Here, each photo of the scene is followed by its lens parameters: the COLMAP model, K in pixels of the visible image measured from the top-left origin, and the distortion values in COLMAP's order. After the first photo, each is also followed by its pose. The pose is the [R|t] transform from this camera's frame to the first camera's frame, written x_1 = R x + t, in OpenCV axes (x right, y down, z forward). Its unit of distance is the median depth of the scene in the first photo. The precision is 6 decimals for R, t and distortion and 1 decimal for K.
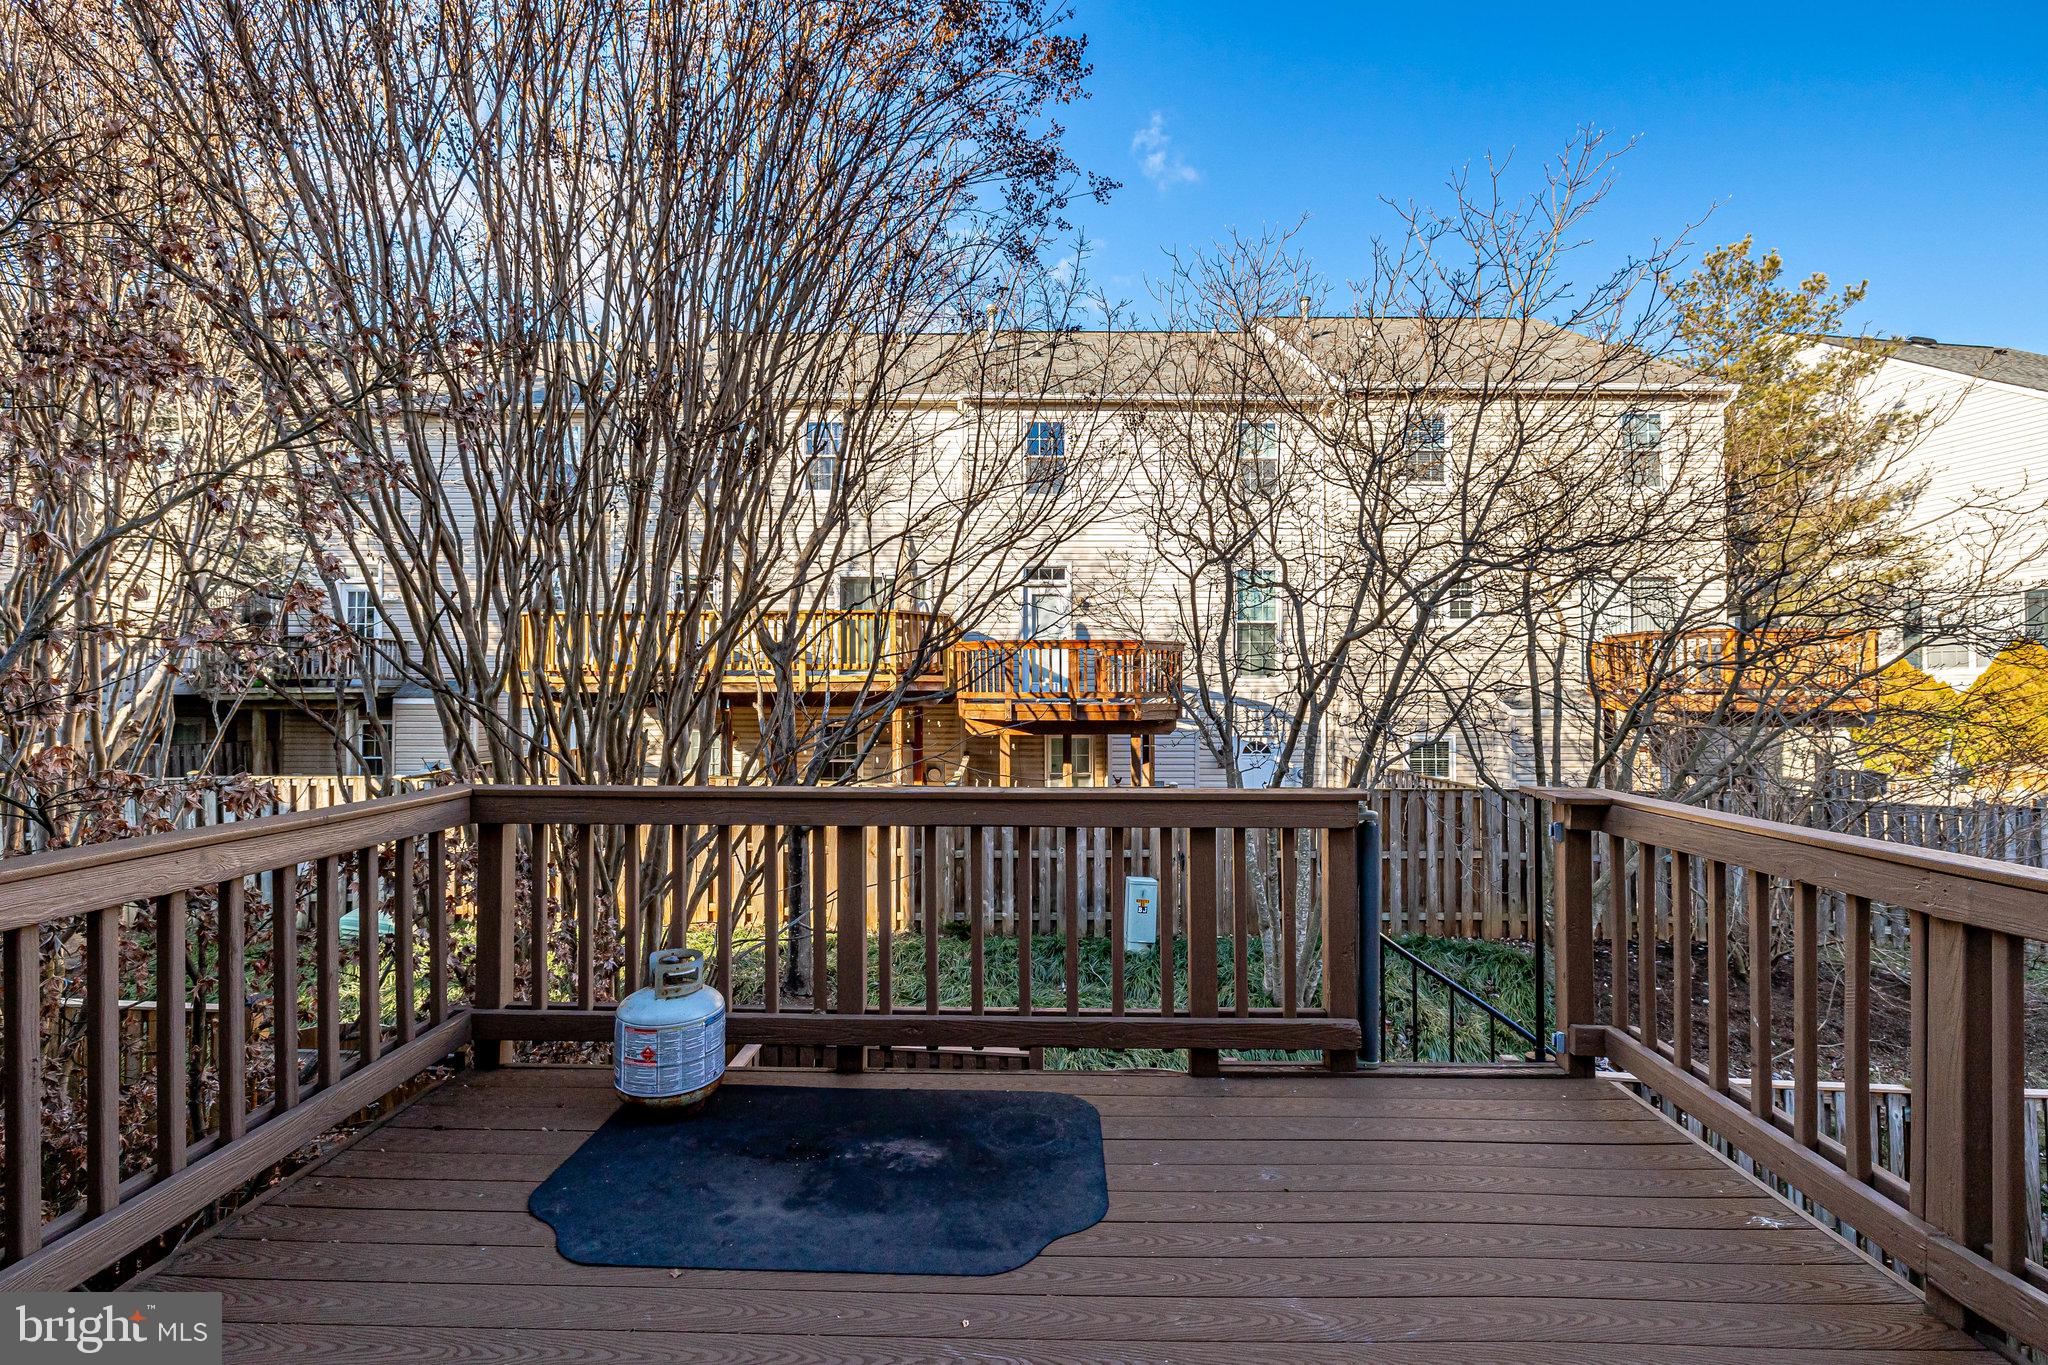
lens RADIAL K [[949.8, 0, 1024.0], [0, 949.8, 682.5], [0, 0, 1]] dist [-0.011793, -0.000286]
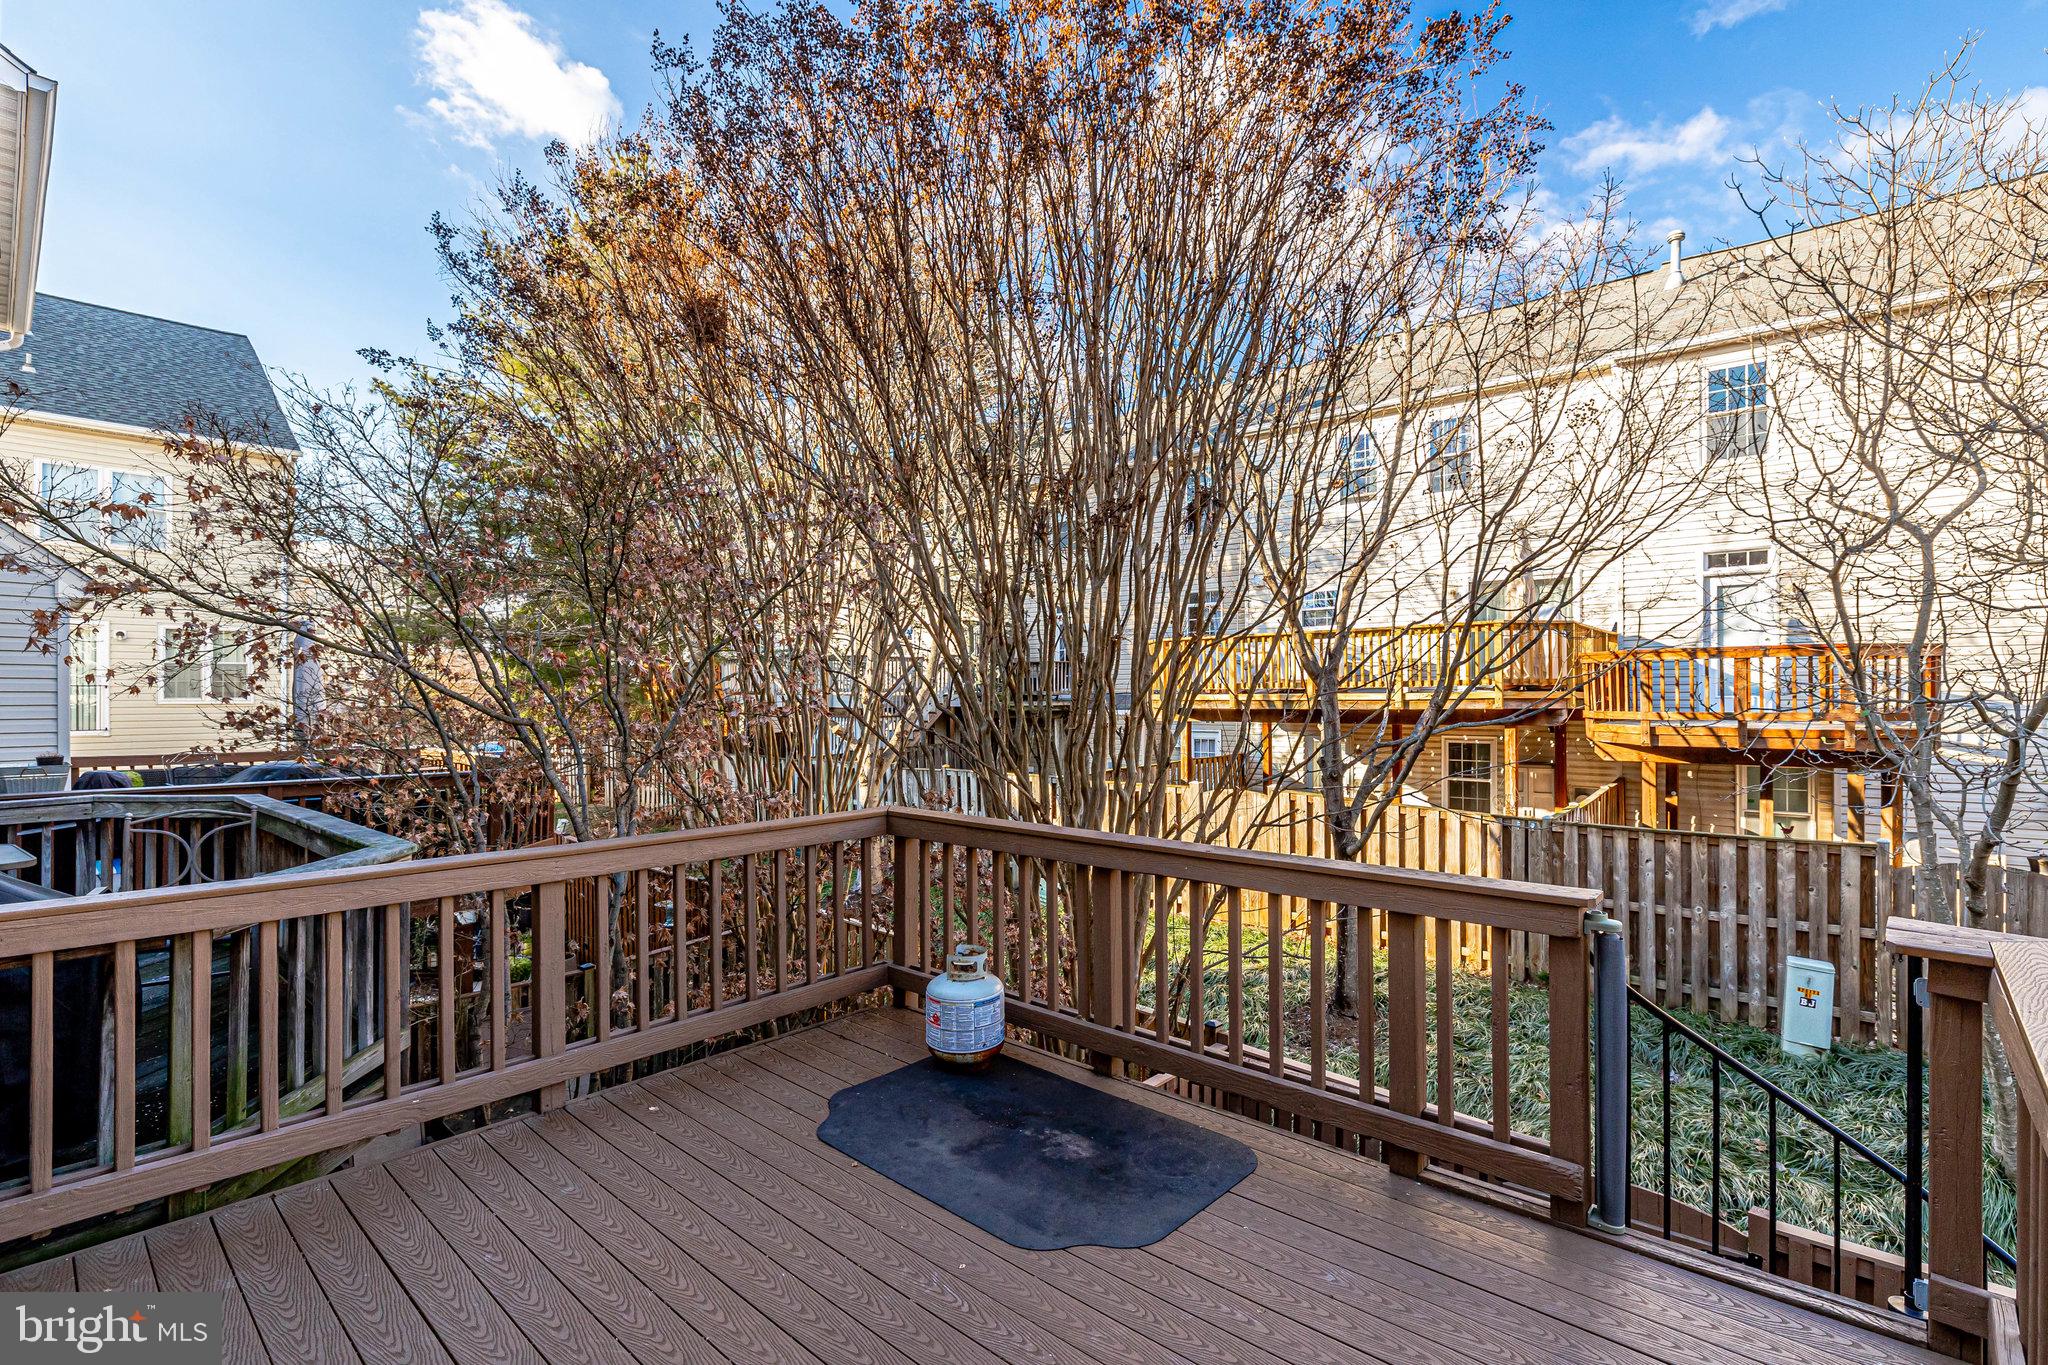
lens RADIAL K [[949.8, 0, 1024.0], [0, 949.8, 682.5], [0, 0, 1]] dist [-0.011793, -0.000286]
pose [[0.749984, -0.011158, -0.661362, 0.361198], [0.010773, 0.999931, -0.004653, -0.051323], [0.661369, -0.003635, 0.750052, 0.030799]]
